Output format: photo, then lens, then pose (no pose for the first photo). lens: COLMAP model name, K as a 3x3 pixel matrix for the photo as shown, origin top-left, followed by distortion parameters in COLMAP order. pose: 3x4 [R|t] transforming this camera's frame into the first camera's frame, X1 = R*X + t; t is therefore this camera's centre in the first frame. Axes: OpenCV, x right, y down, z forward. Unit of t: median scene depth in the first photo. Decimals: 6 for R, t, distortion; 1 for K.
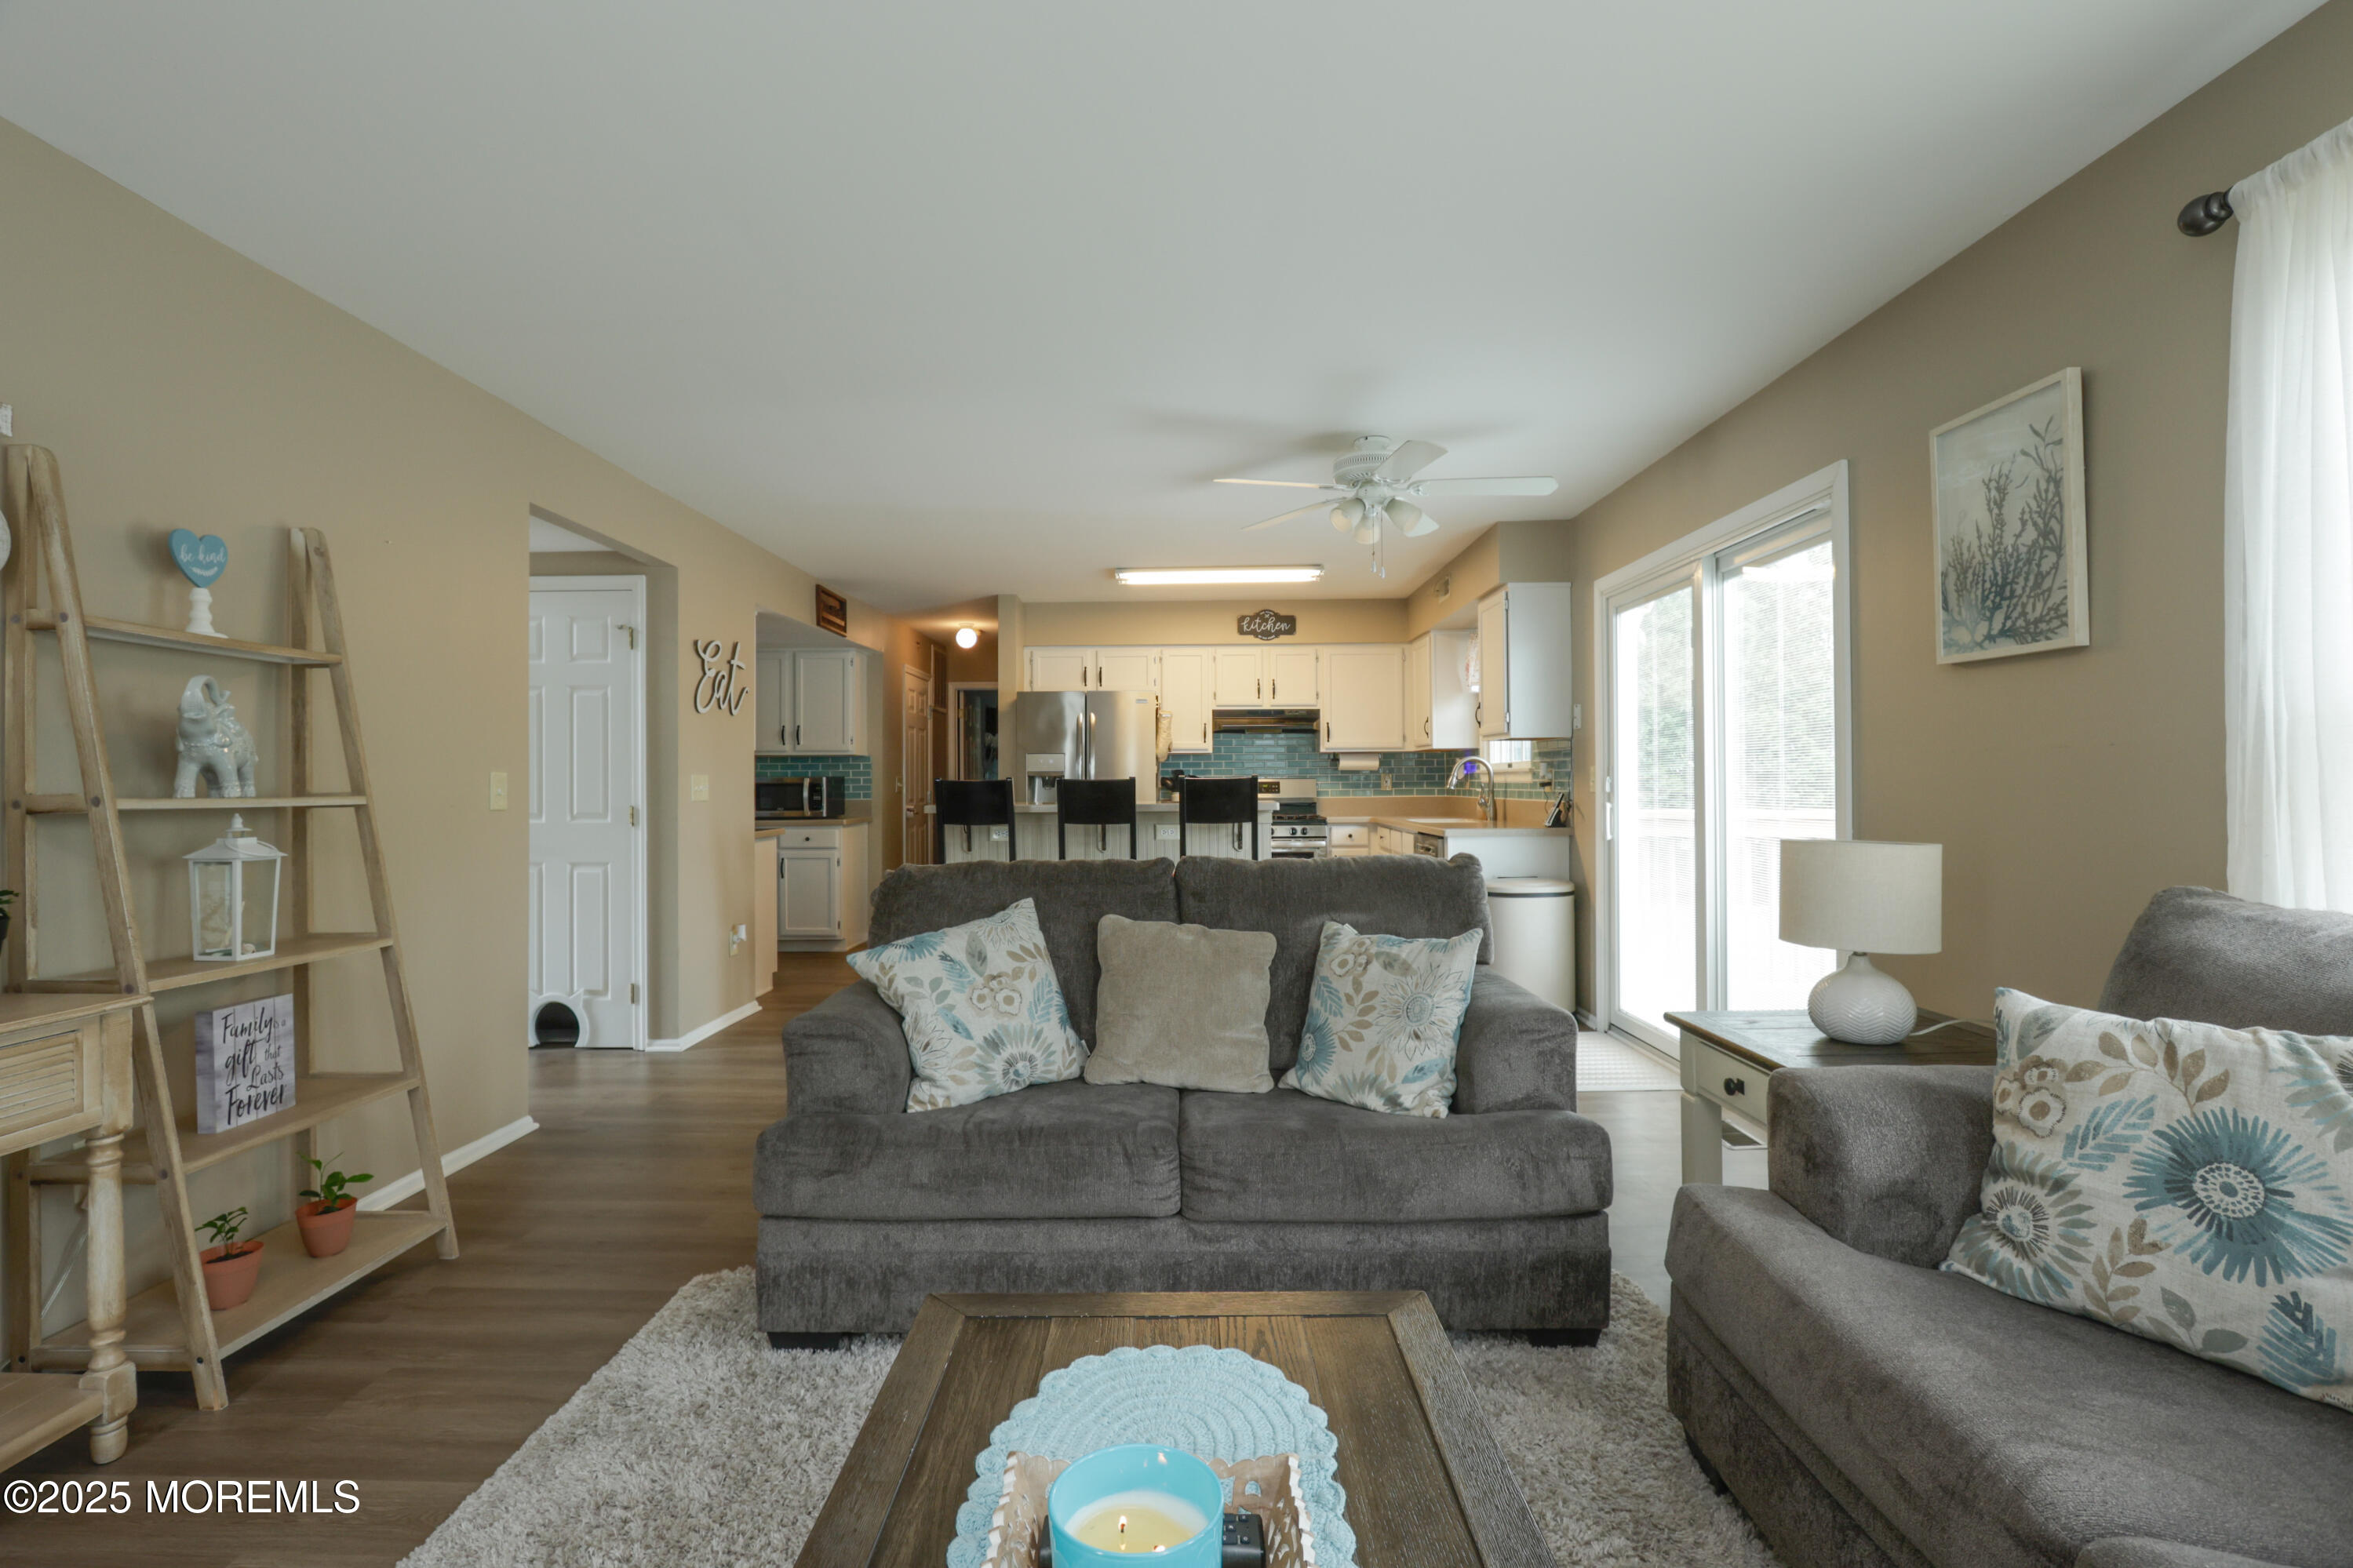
lens RADIAL K [[1088.2, 0, 1166.0], [0, 1088.2, 770.7], [0, 0, 1]] dist [-0.023423, 0.004789]
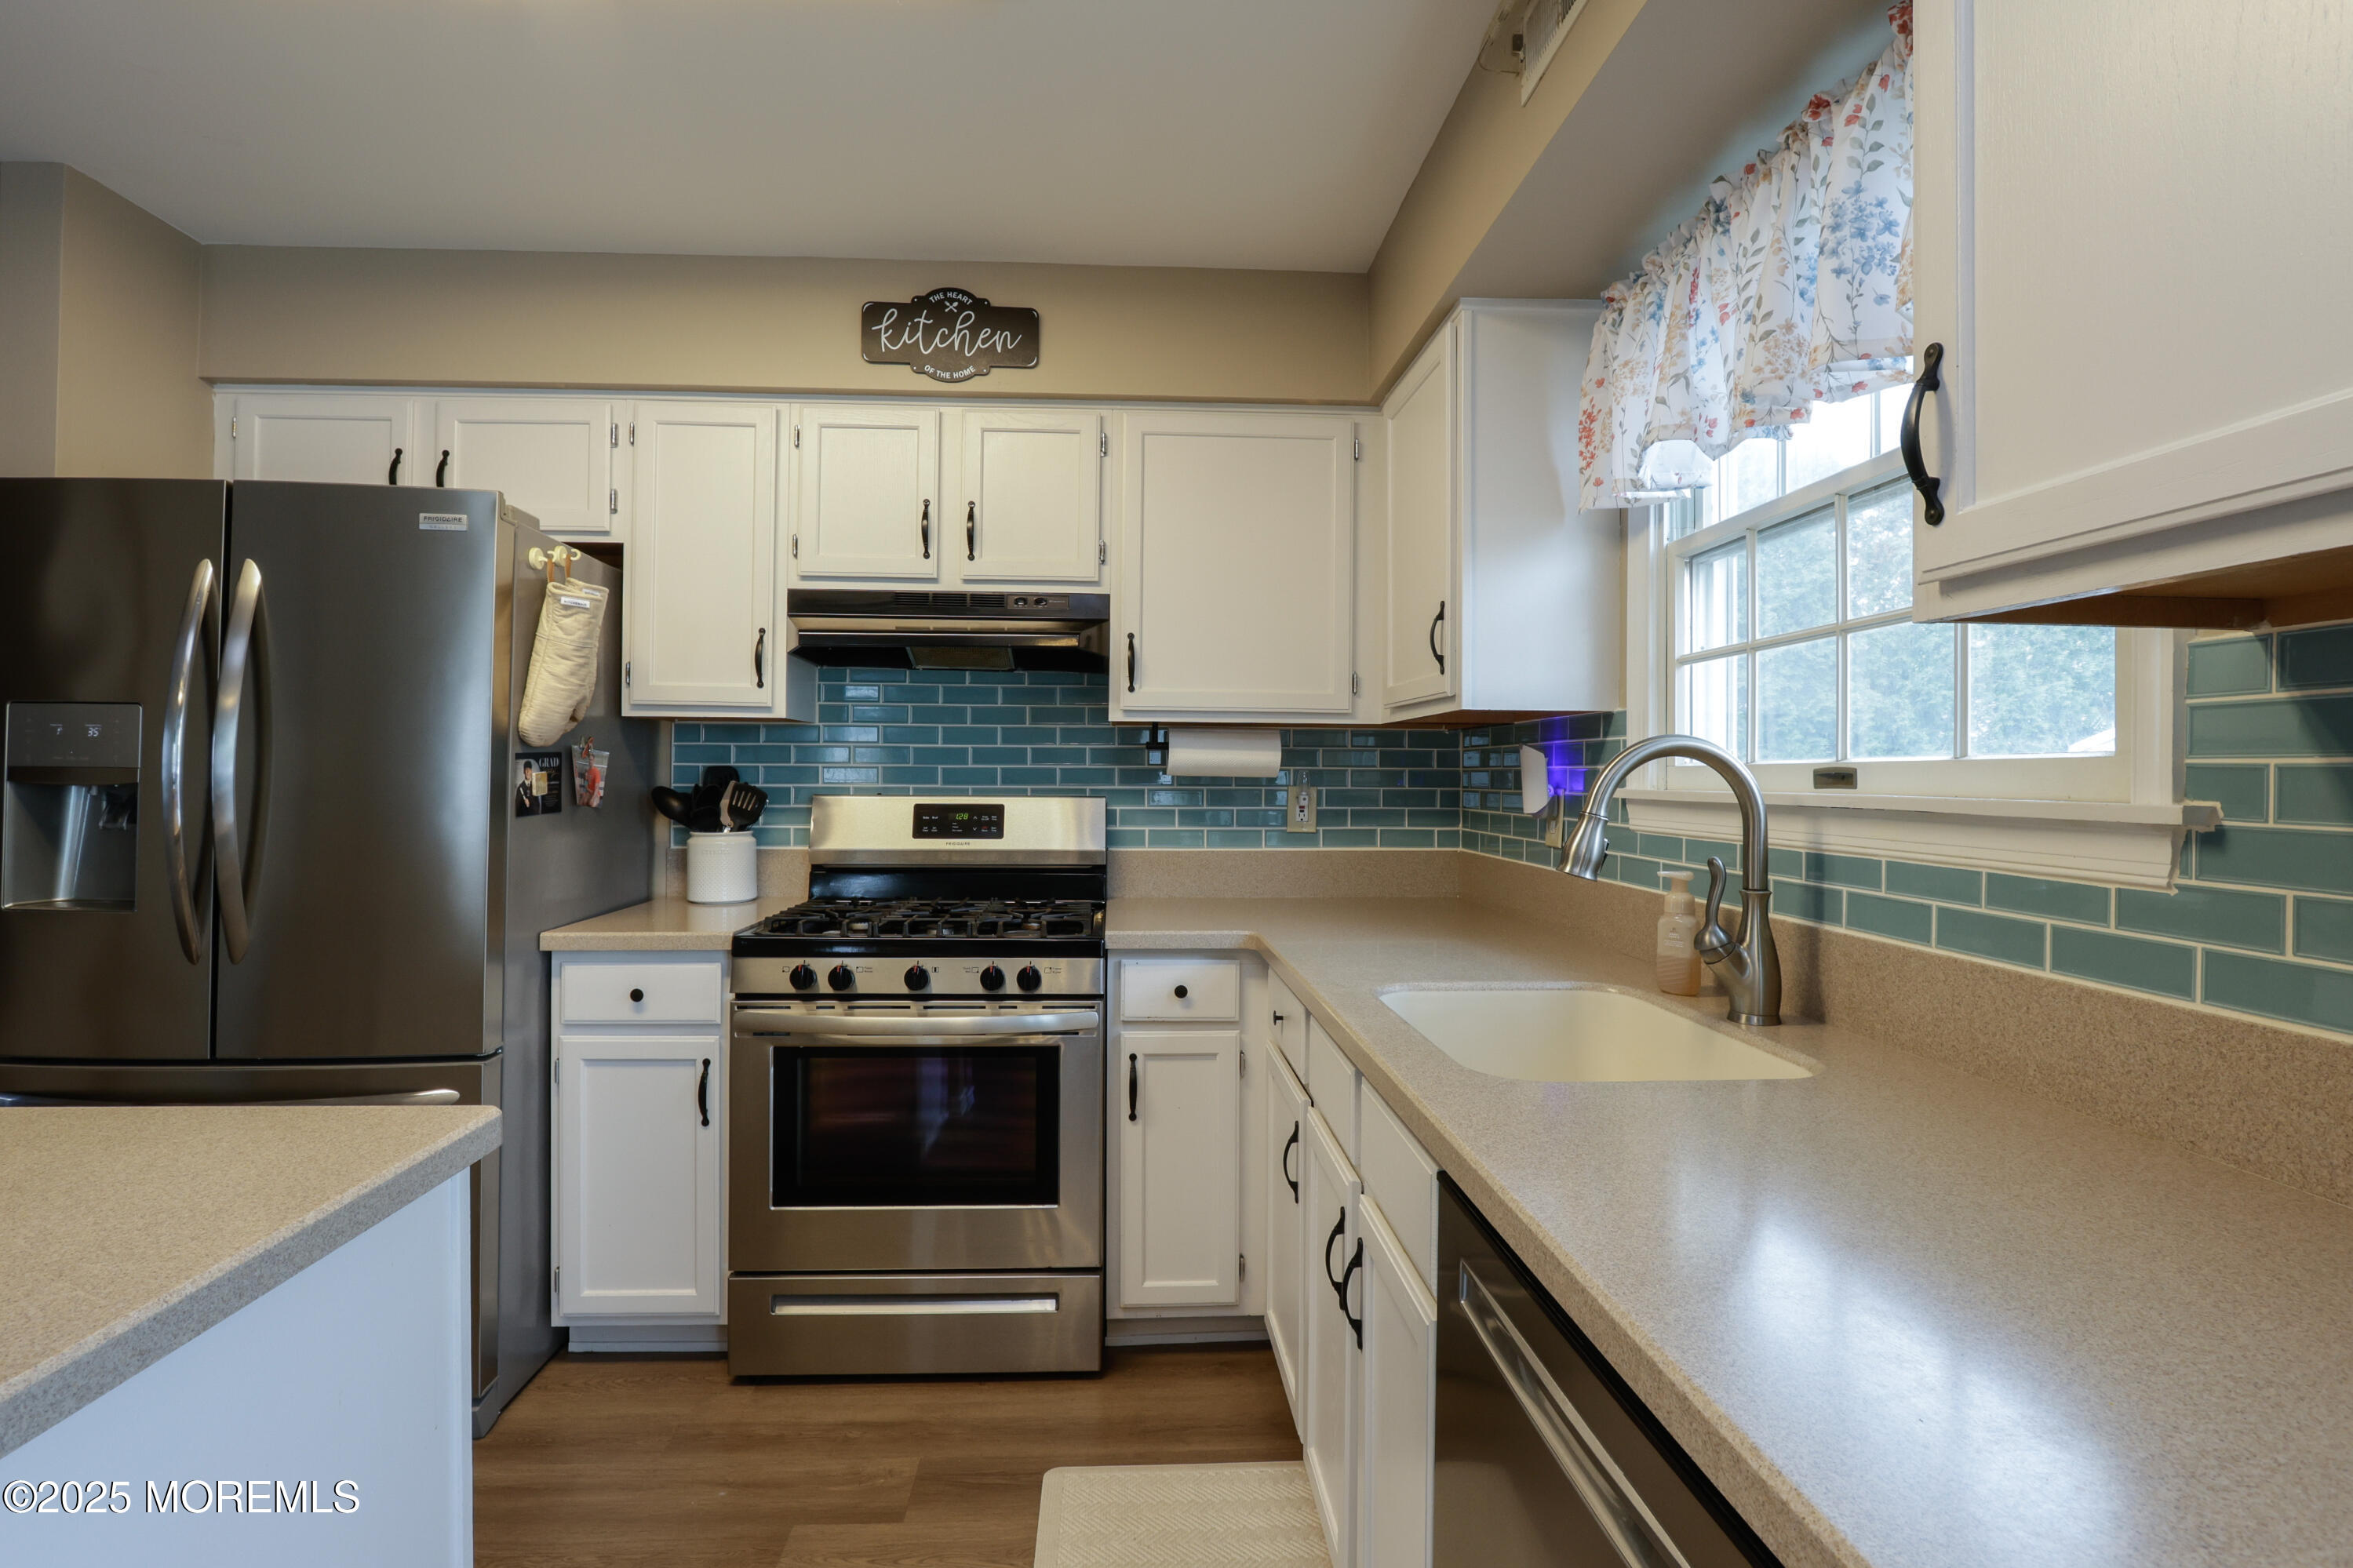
lens RADIAL K [[1088.2, 0, 1160.9], [0, 1088.2, 765.6], [0, 0, 1]] dist [-0.023423, 0.004789]
pose [[0.997232, 0.016602, 0.072480, 0.134962], [-0.016816, 0.999856, 0.002342, -0.004352], [-0.072430, -0.003555, 0.997367, 0.666130]]
